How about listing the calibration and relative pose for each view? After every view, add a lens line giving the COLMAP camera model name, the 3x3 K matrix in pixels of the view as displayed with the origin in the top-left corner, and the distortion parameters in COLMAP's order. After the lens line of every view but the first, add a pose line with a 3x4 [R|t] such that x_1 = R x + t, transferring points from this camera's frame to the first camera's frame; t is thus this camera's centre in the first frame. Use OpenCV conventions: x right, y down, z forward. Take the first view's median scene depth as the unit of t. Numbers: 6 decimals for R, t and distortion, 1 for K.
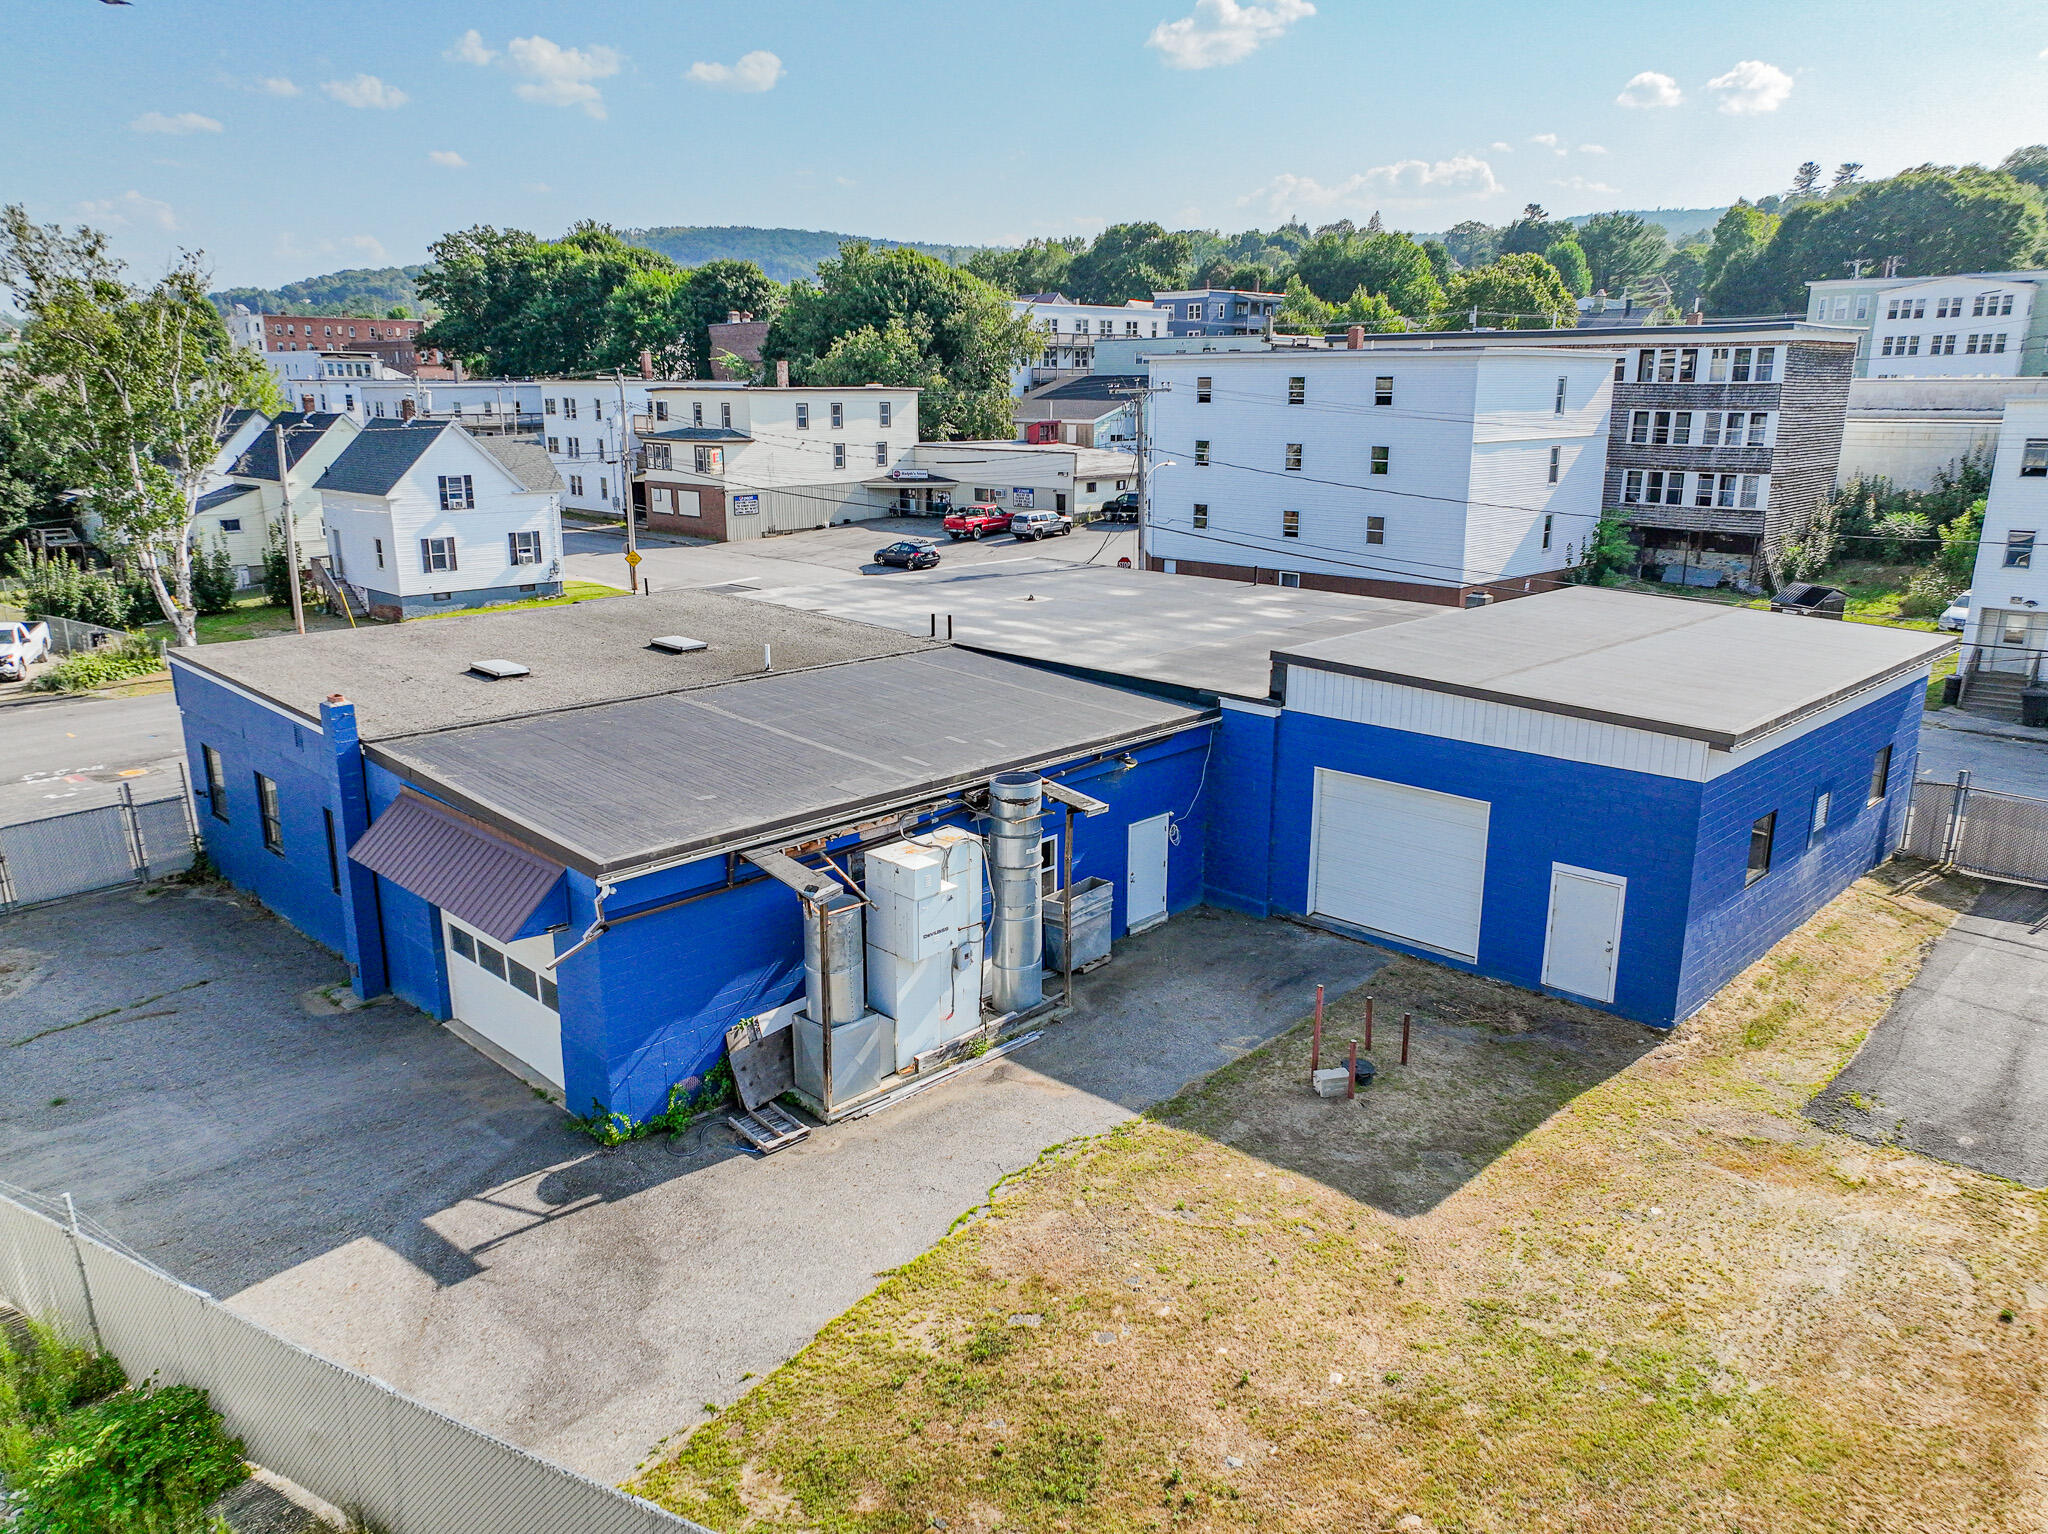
lens RADIAL K [[1438.5, 0, 1026.0], [0, 1438.5, 768.3], [0, 0, 1]] dist [-0.001493, 0.021808]
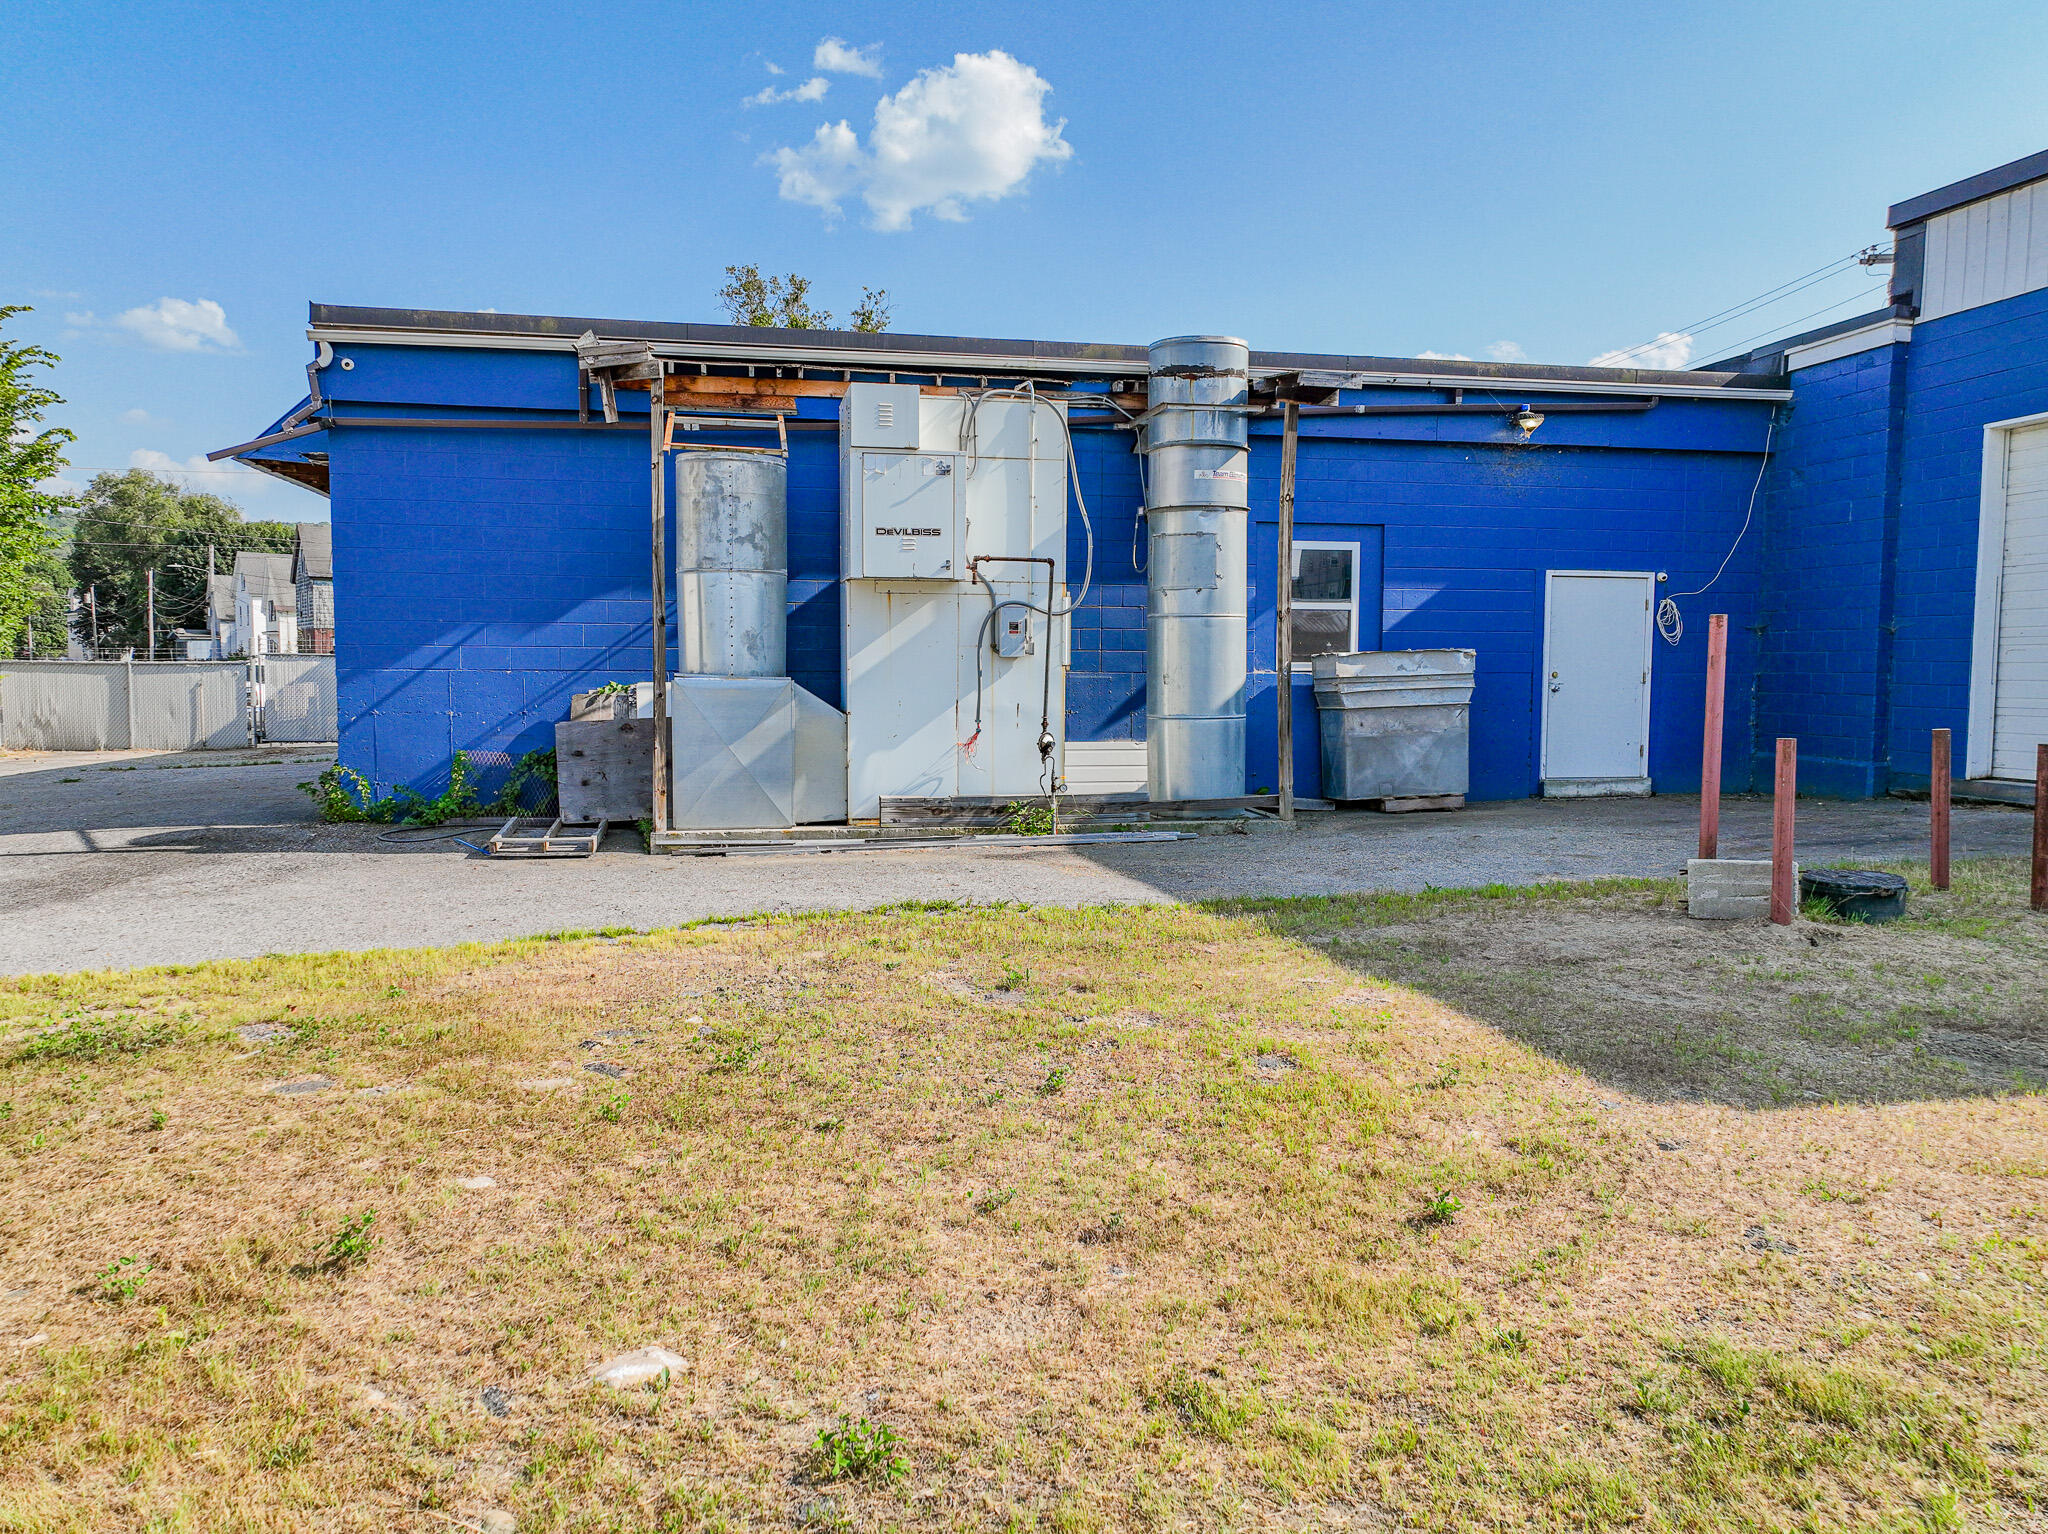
lens RADIAL K [[1438.5, 0, 1026.0], [0, 1438.5, 768.3], [0, 0, 1]] dist [-0.001493, 0.021808]
pose [[0.827405, 0.041711, -0.560054, 0.237171], [-0.146138, 0.978875, -0.142995, 0.237623], [0.542259, 0.200160, 0.816022, 0.555918]]
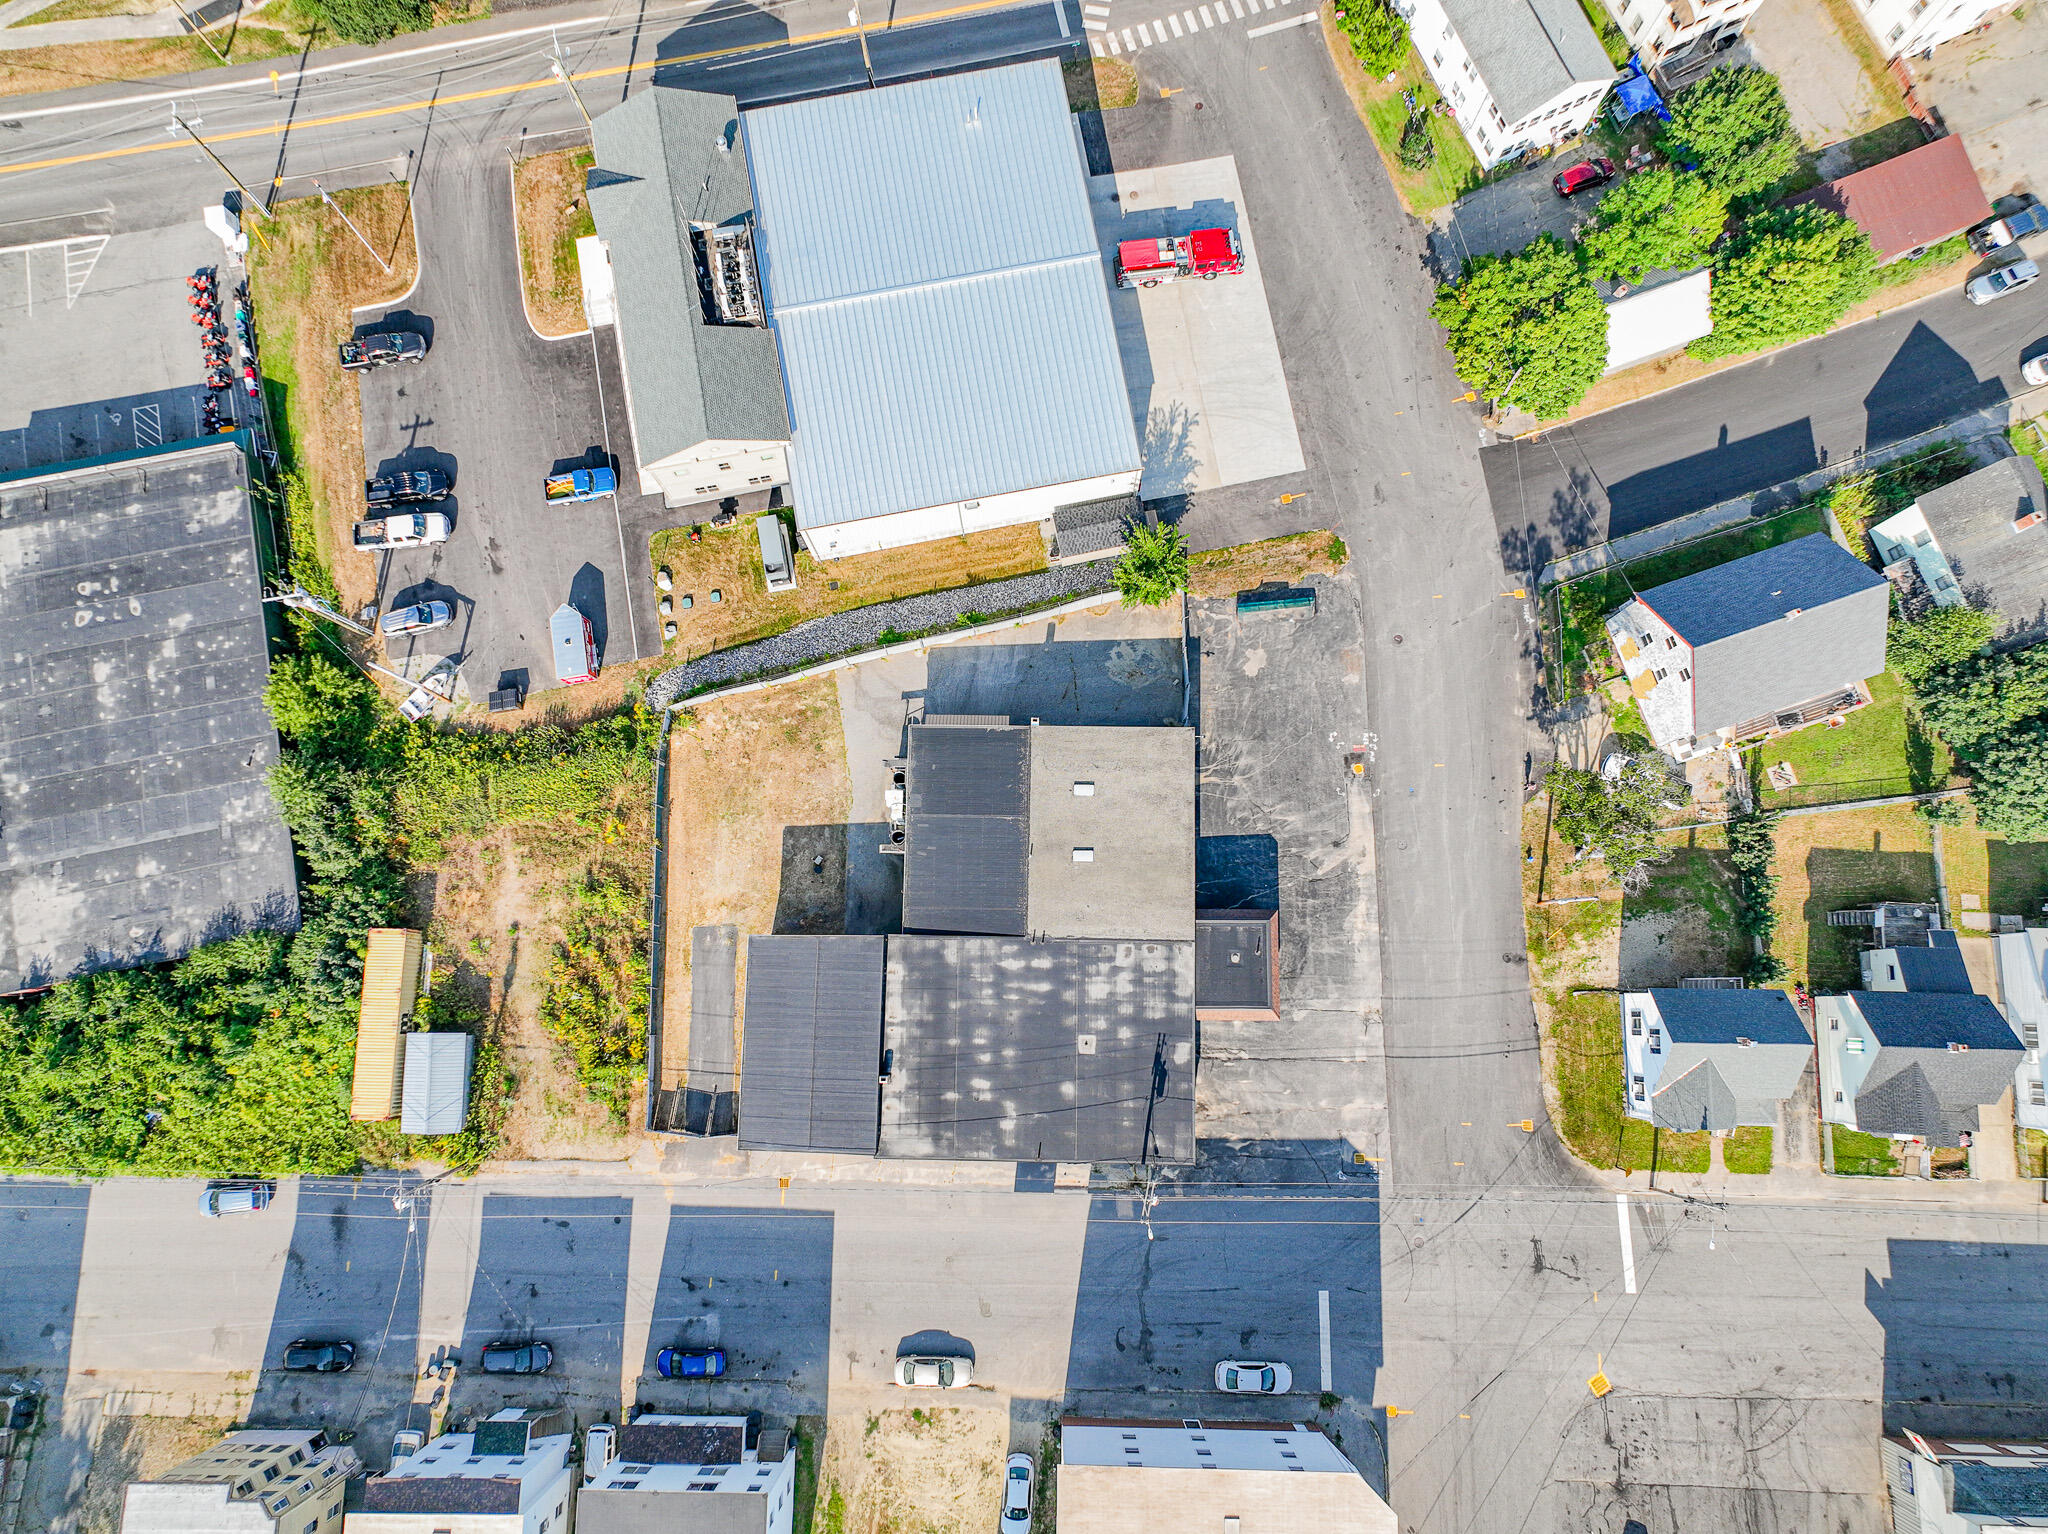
lens RADIAL K [[1438.5, 0, 1026.0], [0, 1438.5, 768.3], [0, 0, 1]] dist [-0.001493, 0.021808]
pose [[-0.725075, 0.680124, -0.108152, 0.035697], [-0.166932, -0.021215, 0.985740, -3.781353], [0.668131, 0.732790, 0.128917, 0.584419]]
